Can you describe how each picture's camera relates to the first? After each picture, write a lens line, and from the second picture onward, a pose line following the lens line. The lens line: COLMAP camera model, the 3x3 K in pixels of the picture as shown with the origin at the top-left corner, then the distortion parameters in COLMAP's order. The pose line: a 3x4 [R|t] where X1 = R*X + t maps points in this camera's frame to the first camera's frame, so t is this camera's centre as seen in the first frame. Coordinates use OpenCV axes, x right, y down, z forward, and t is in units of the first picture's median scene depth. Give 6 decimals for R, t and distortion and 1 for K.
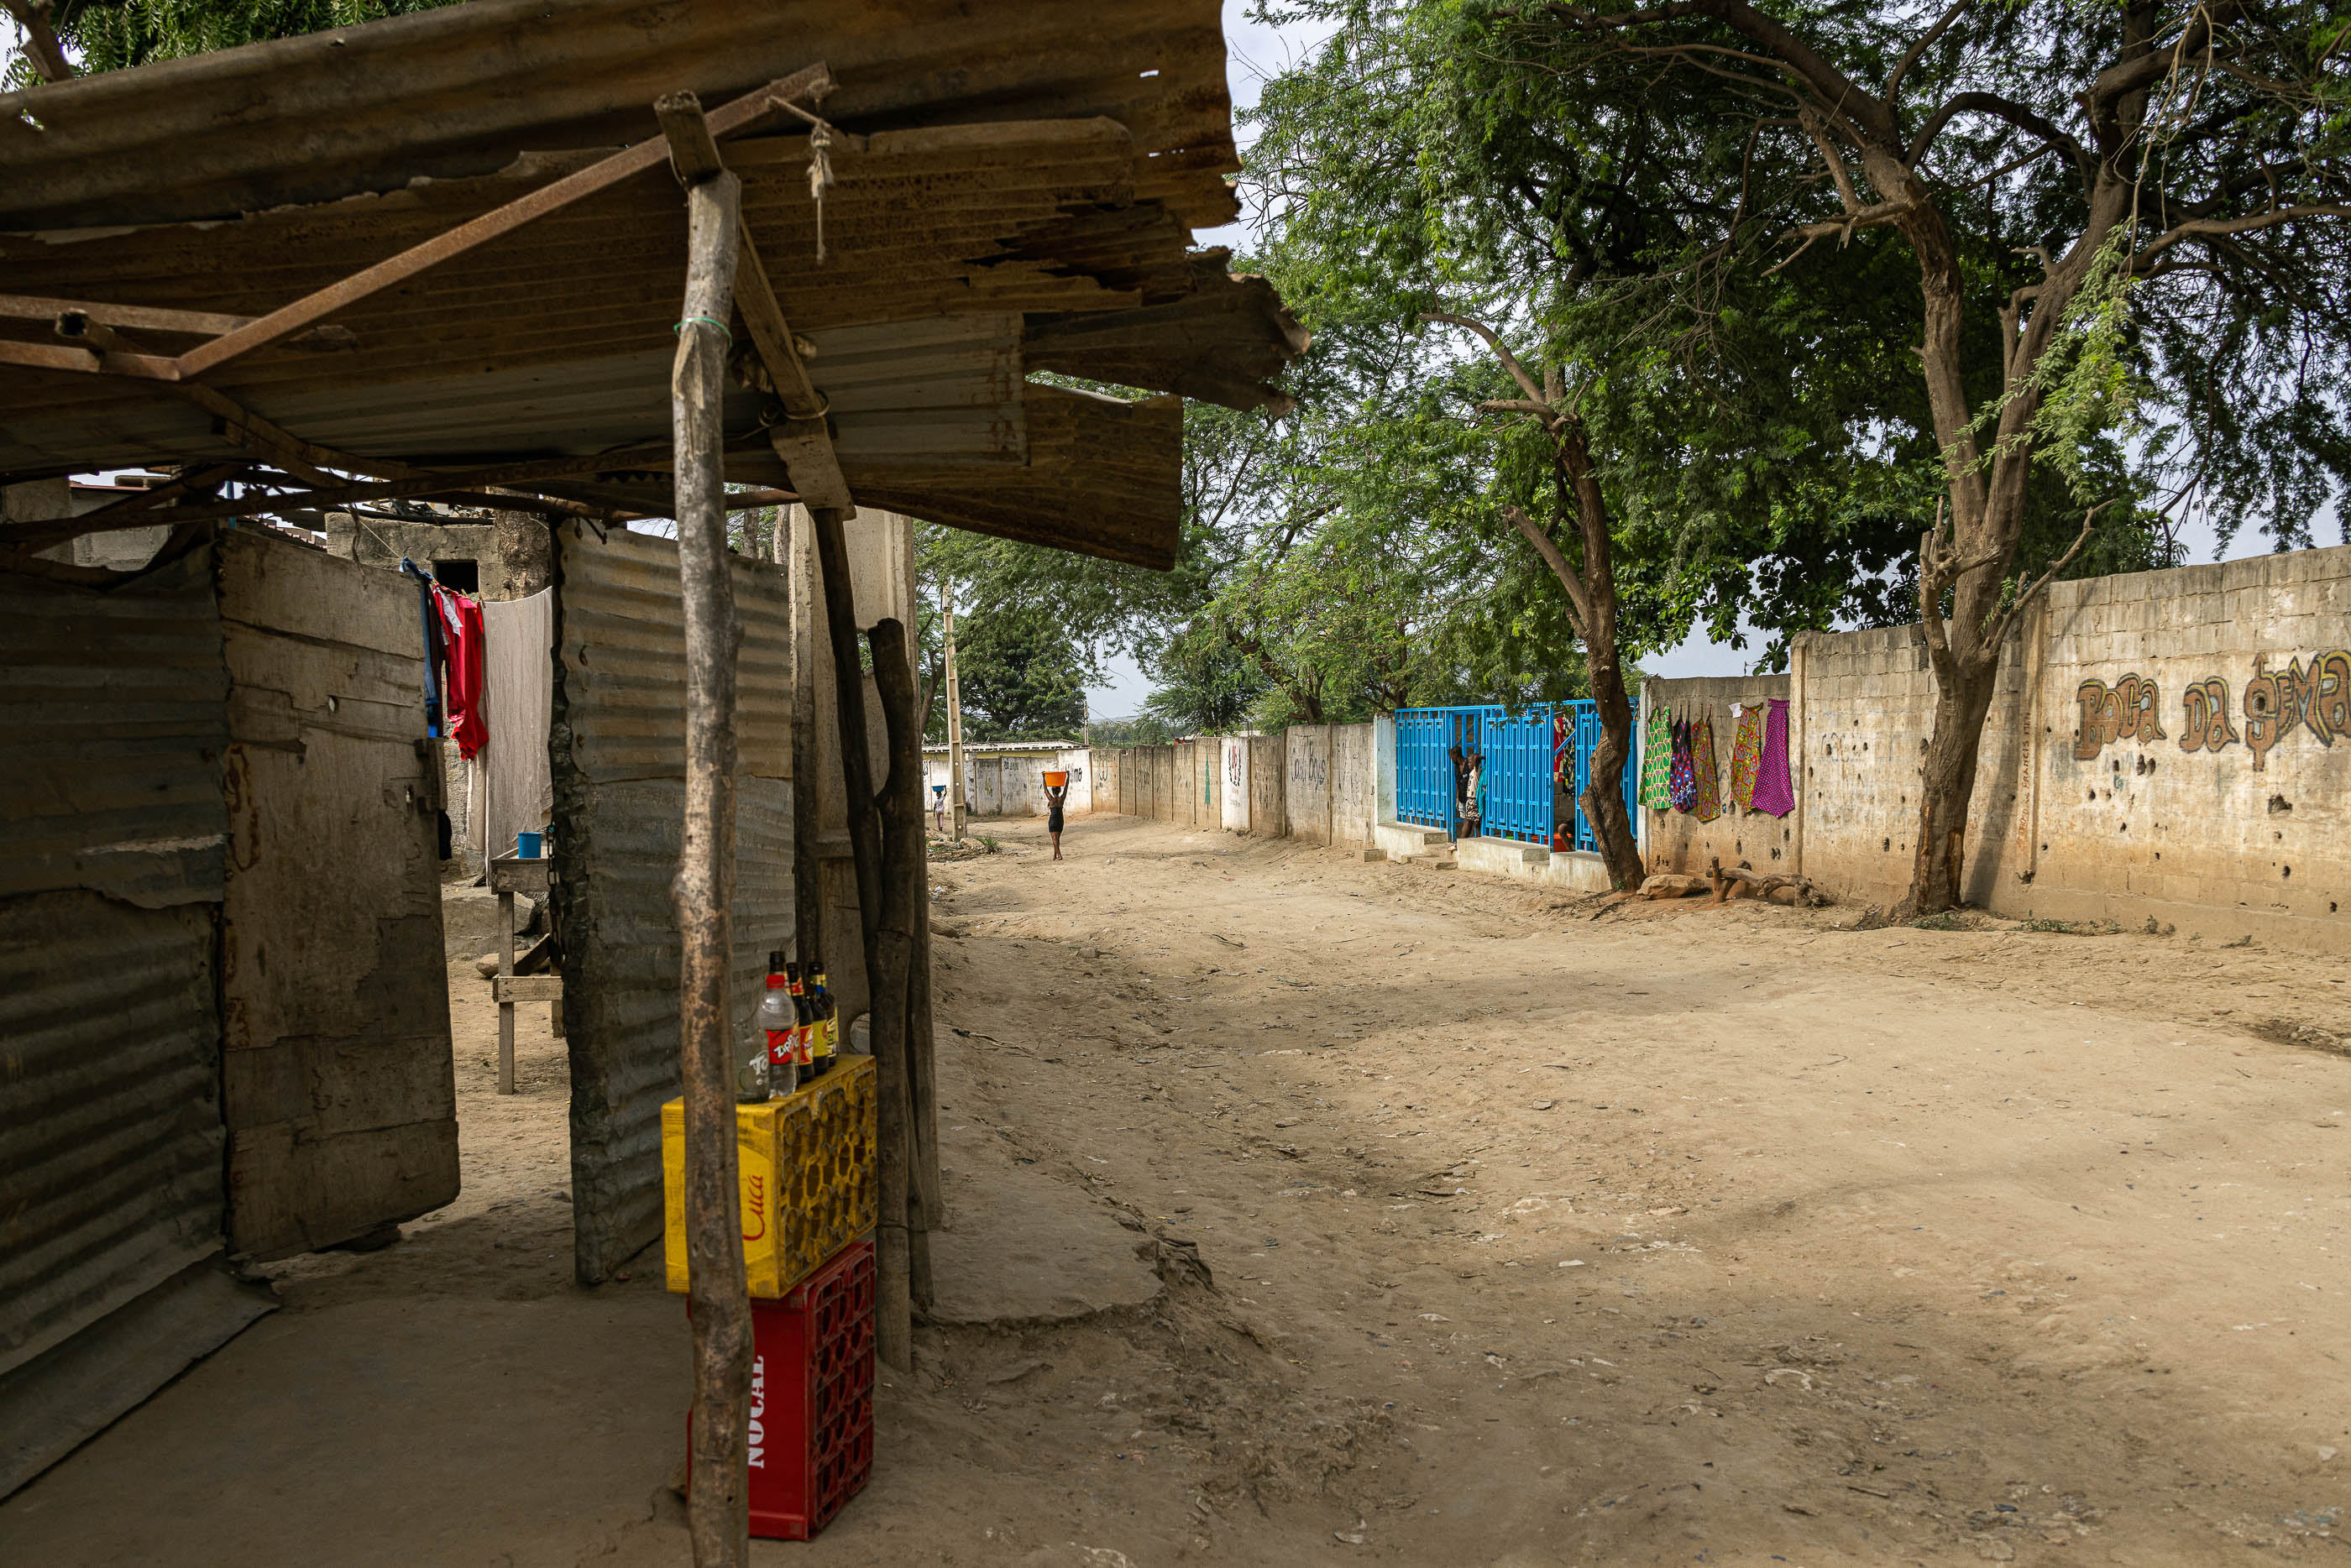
lens RADIAL K [[4376.4, 0, 1175.5], [0, 4376.4, 784.0], [0, 0, 1]] dist [-0.046085, 0.050173]
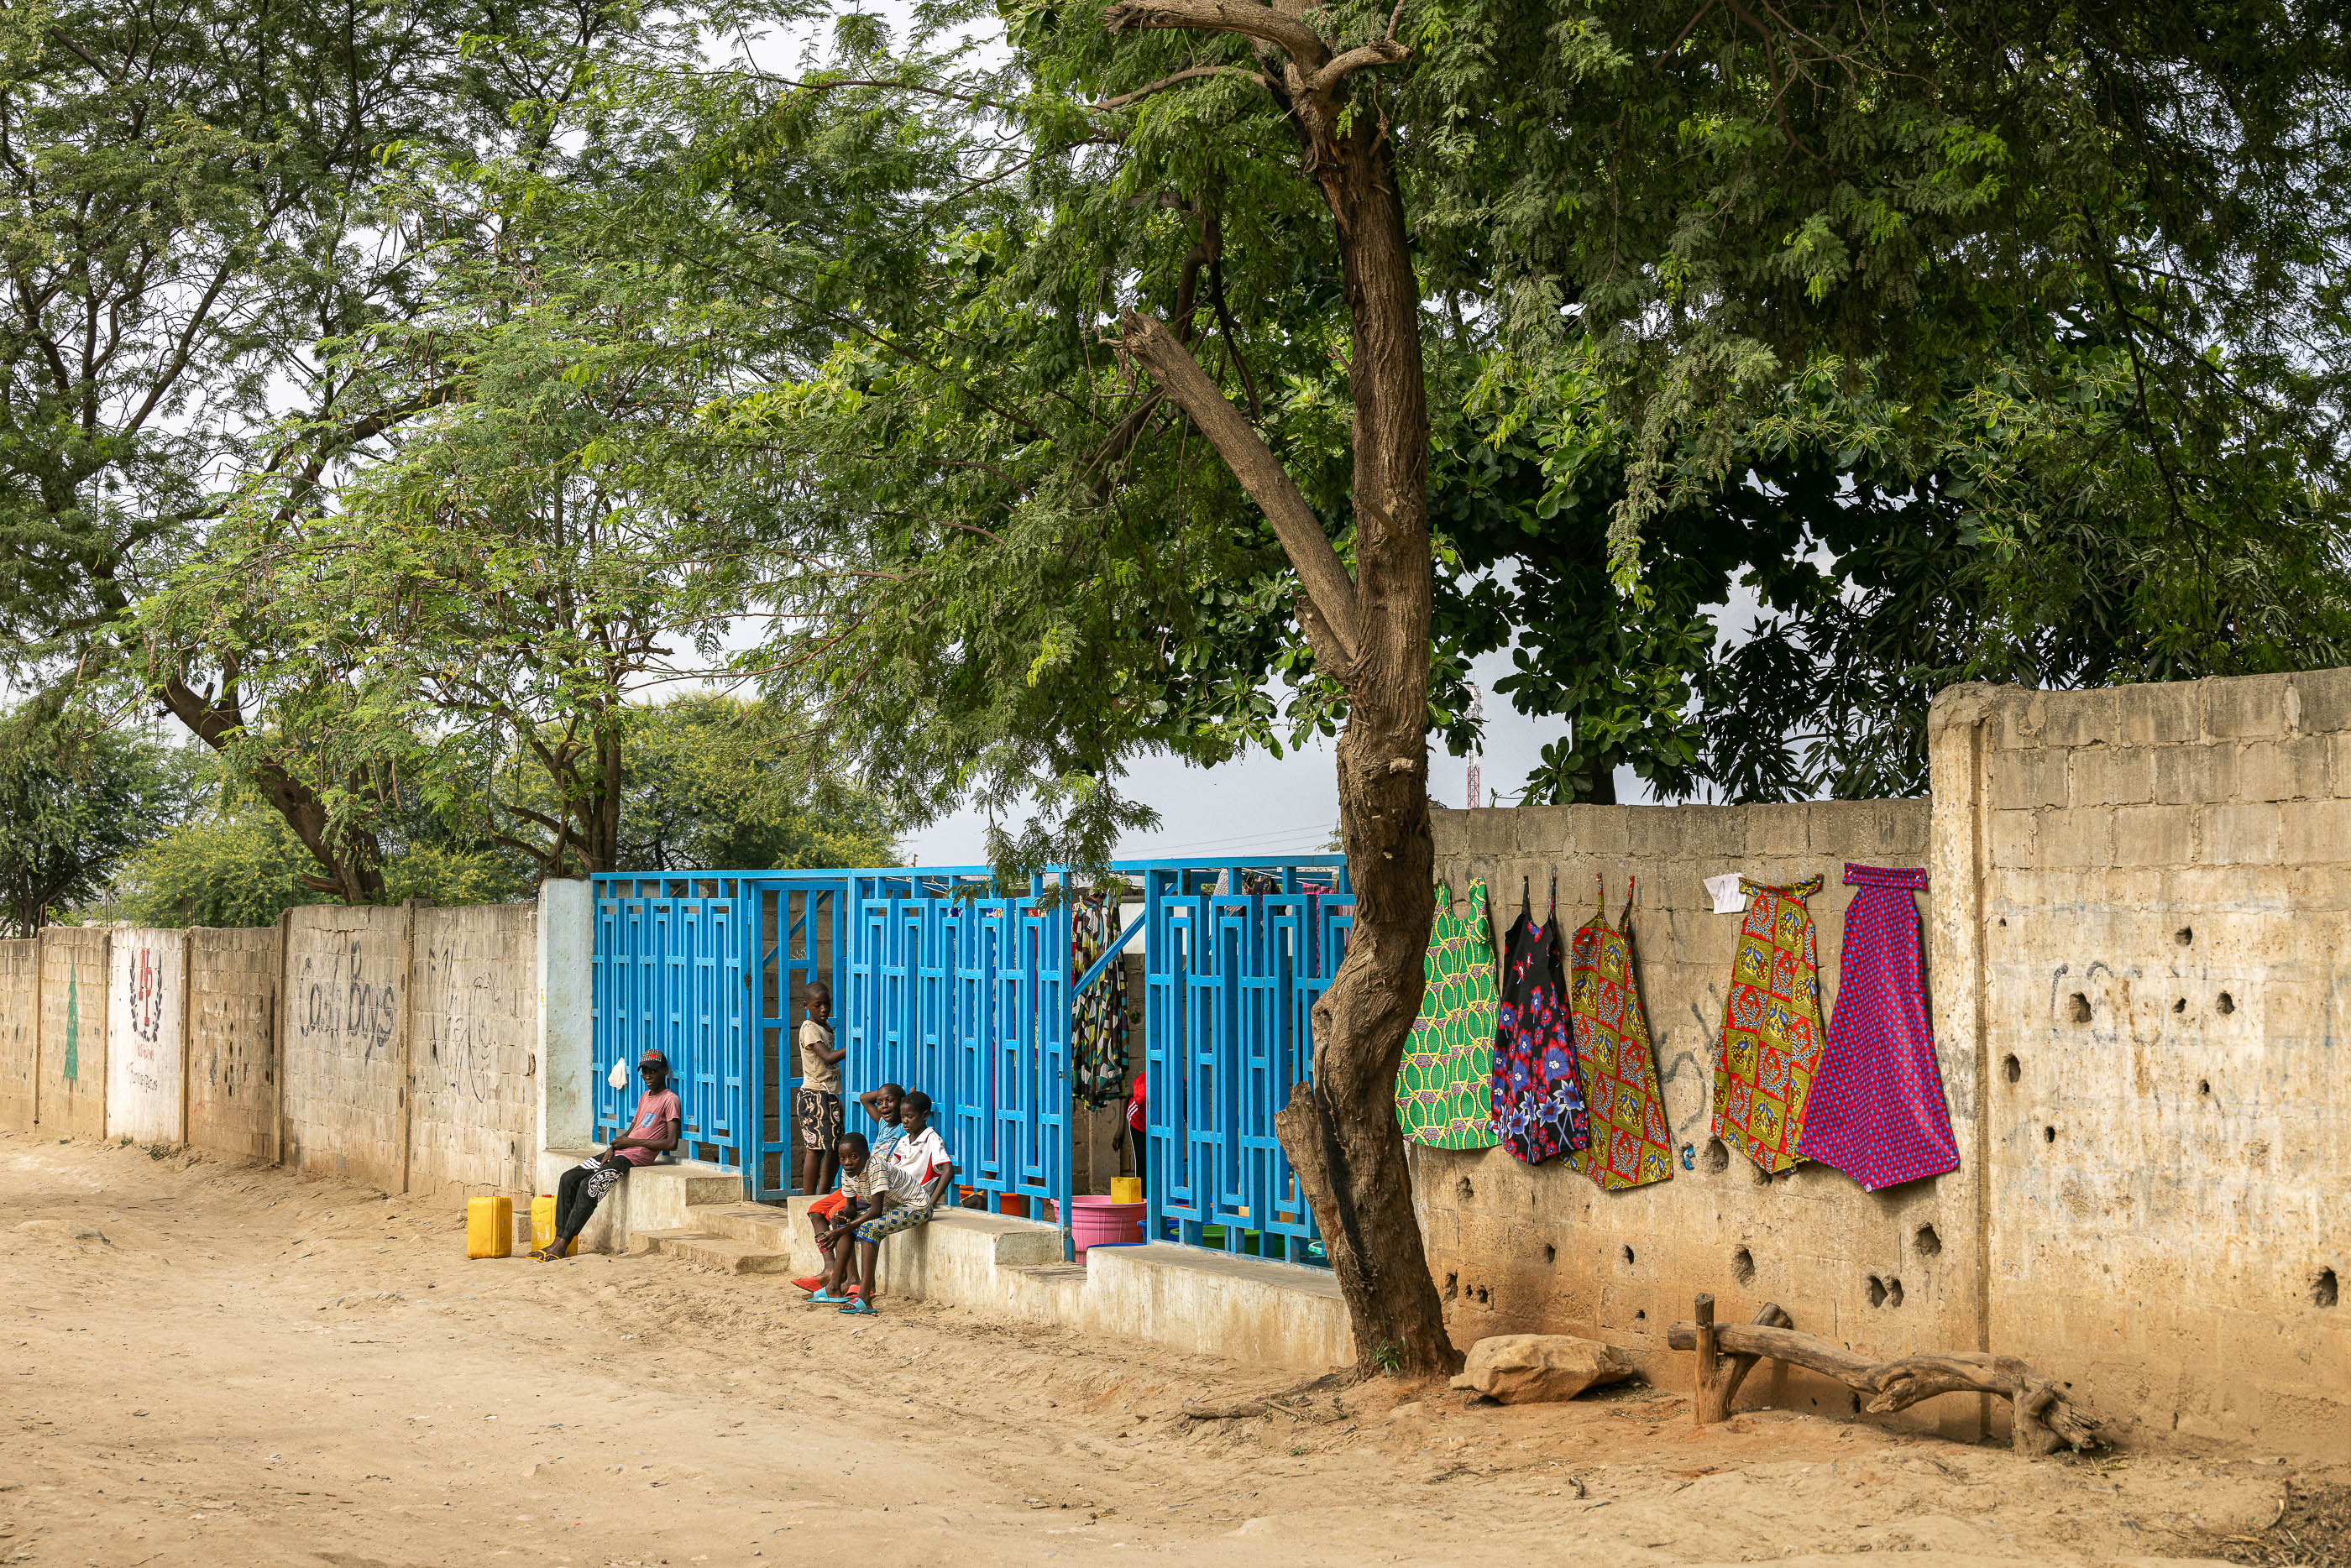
lens RADIAL K [[4376.4, 0, 1175.5], [0, 4376.4, 784.0], [0, 0, 1]] dist [-0.046085, 0.050173]
pose [[0.945153, 0.046439, 0.323309, -0.036208], [-0.028823, 0.997838, -0.059068, -0.002801], [-0.325353, 0.046509, 0.944448, 0.655033]]
